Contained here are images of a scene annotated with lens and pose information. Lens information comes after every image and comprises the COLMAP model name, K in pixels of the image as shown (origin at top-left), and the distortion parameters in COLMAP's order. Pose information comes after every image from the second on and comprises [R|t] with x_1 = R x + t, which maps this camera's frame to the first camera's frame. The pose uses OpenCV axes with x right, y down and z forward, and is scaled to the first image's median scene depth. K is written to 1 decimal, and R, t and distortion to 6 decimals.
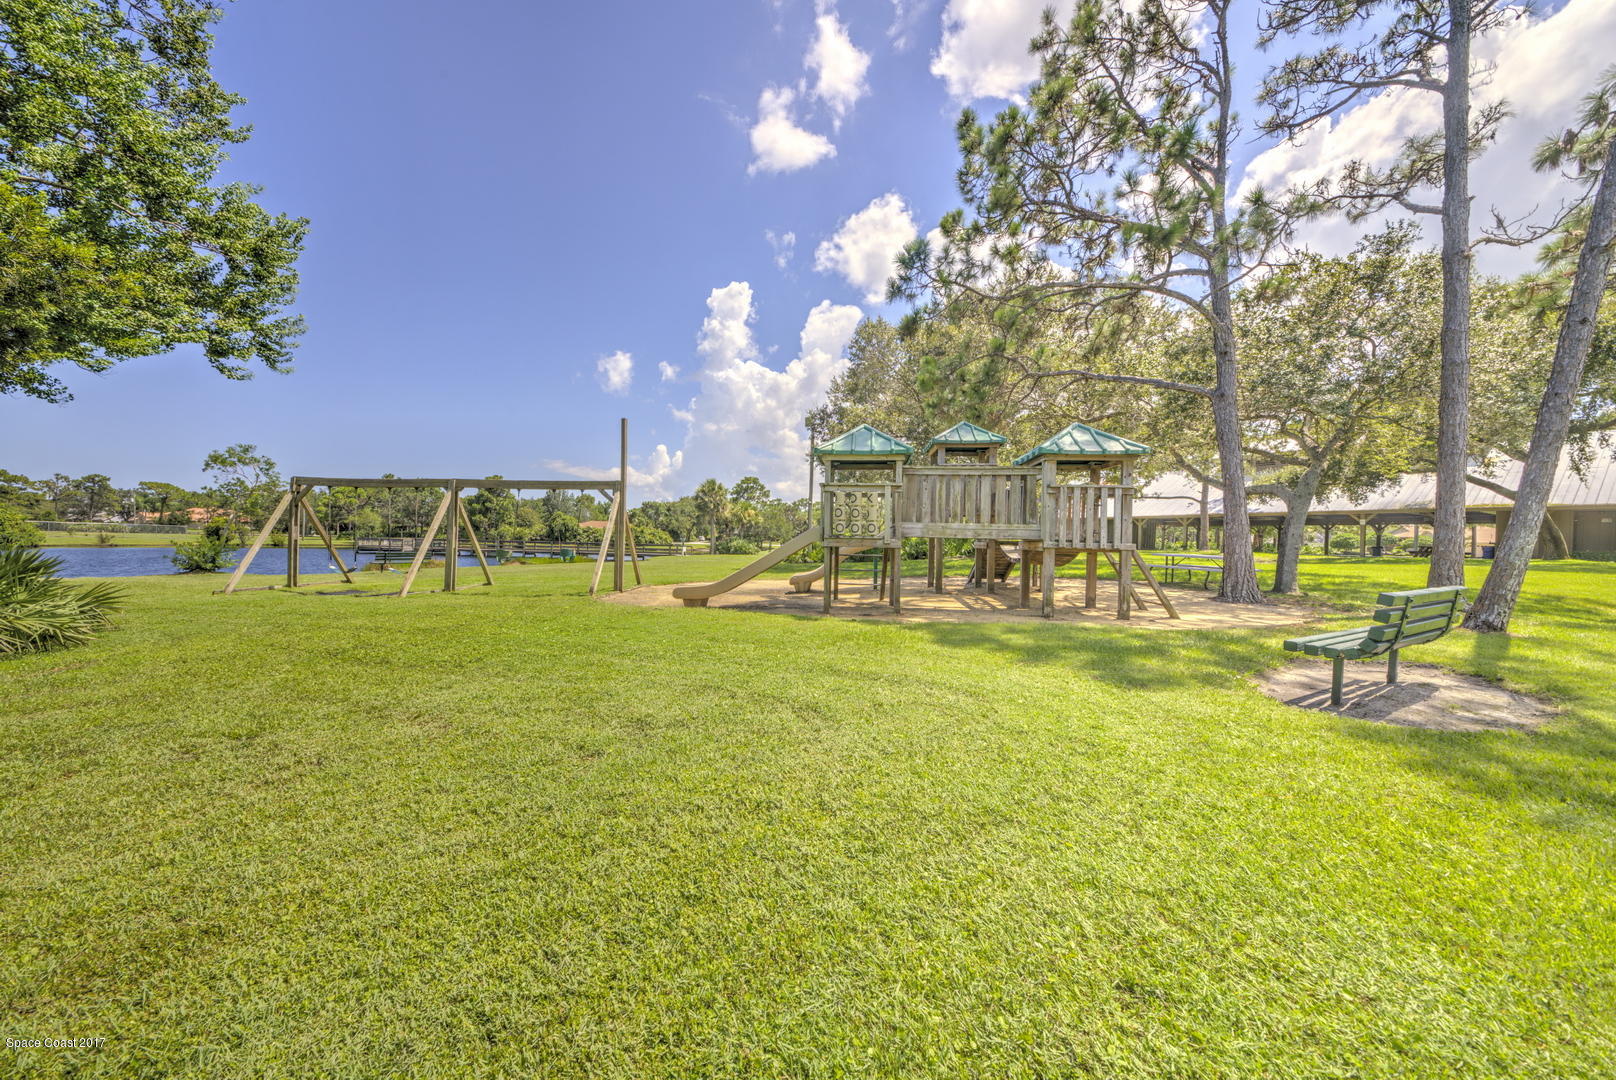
lens RADIAL K [[527.1, 0, 814.4], [0, 527.1, 543.1], [0, 0, 1]] dist [-0.000236, -0.000086]
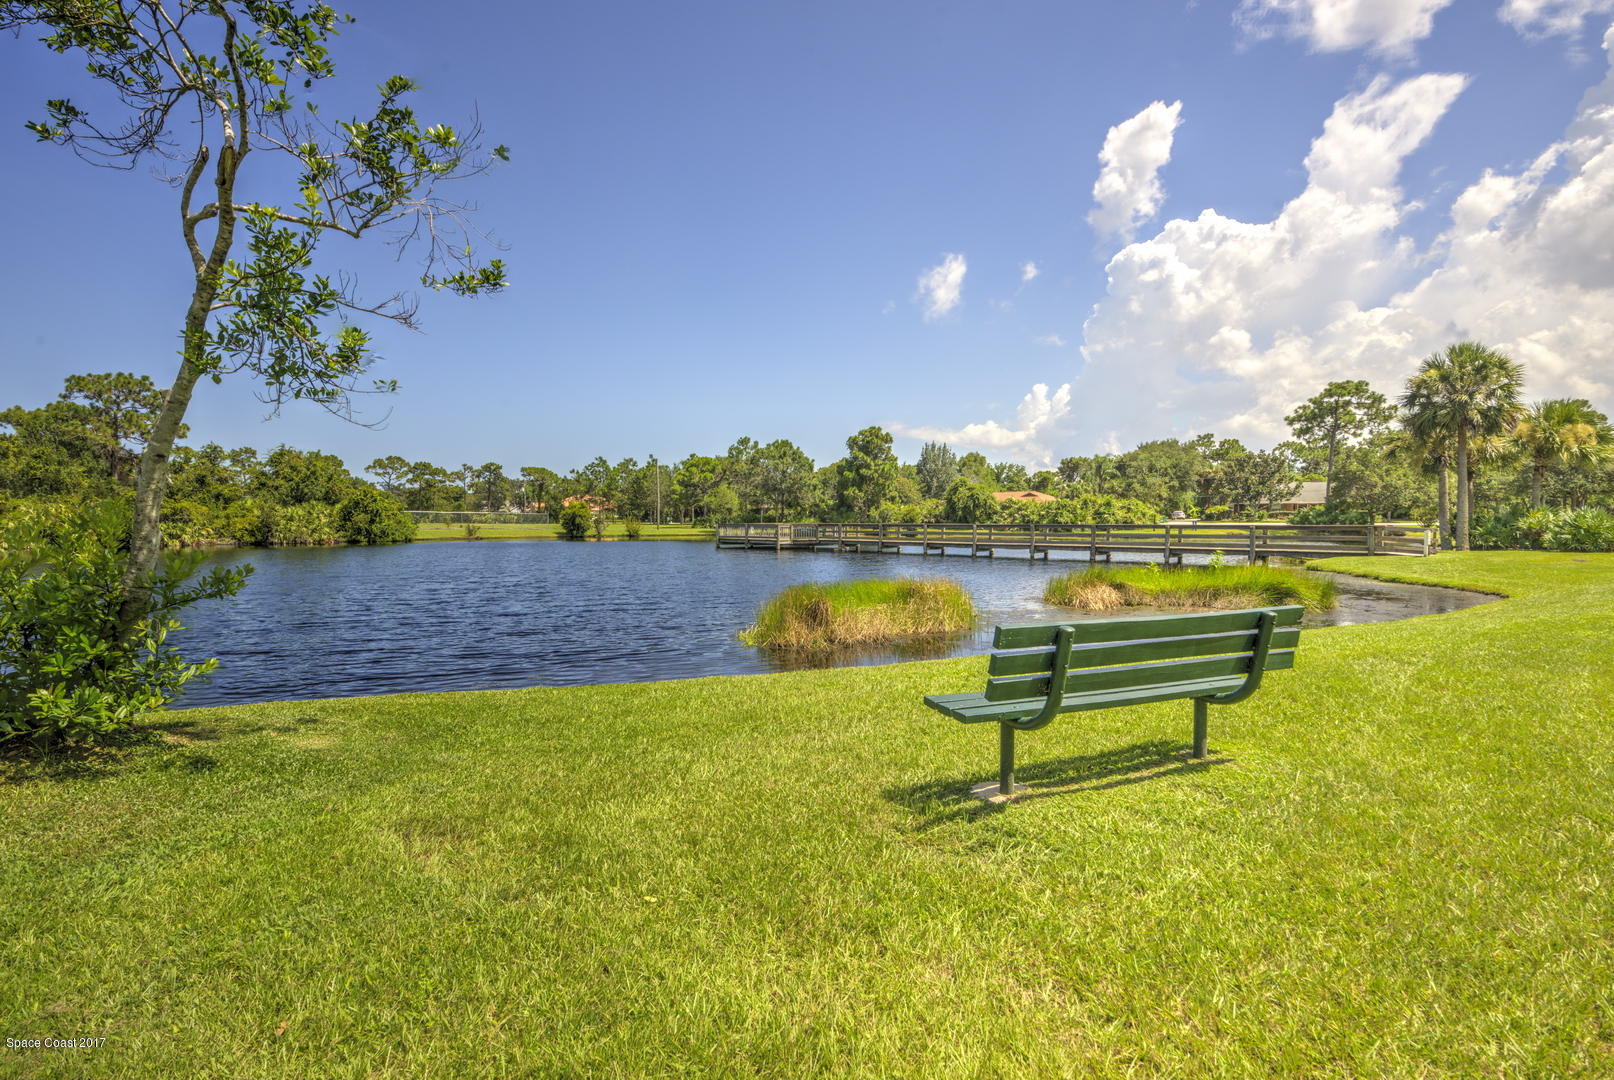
lens RADIAL K [[768.2, 0, 805.7], [0, 768.2, 537.7], [0, 0, 1]] dist [0.000880, 0.000004]
pose [[0.840488, -0.011588, -0.541707, -0.166979], [0.018853, 0.999791, 0.007865, 0.000896], [0.541503, -0.016823, 0.840531, 0.157604]]
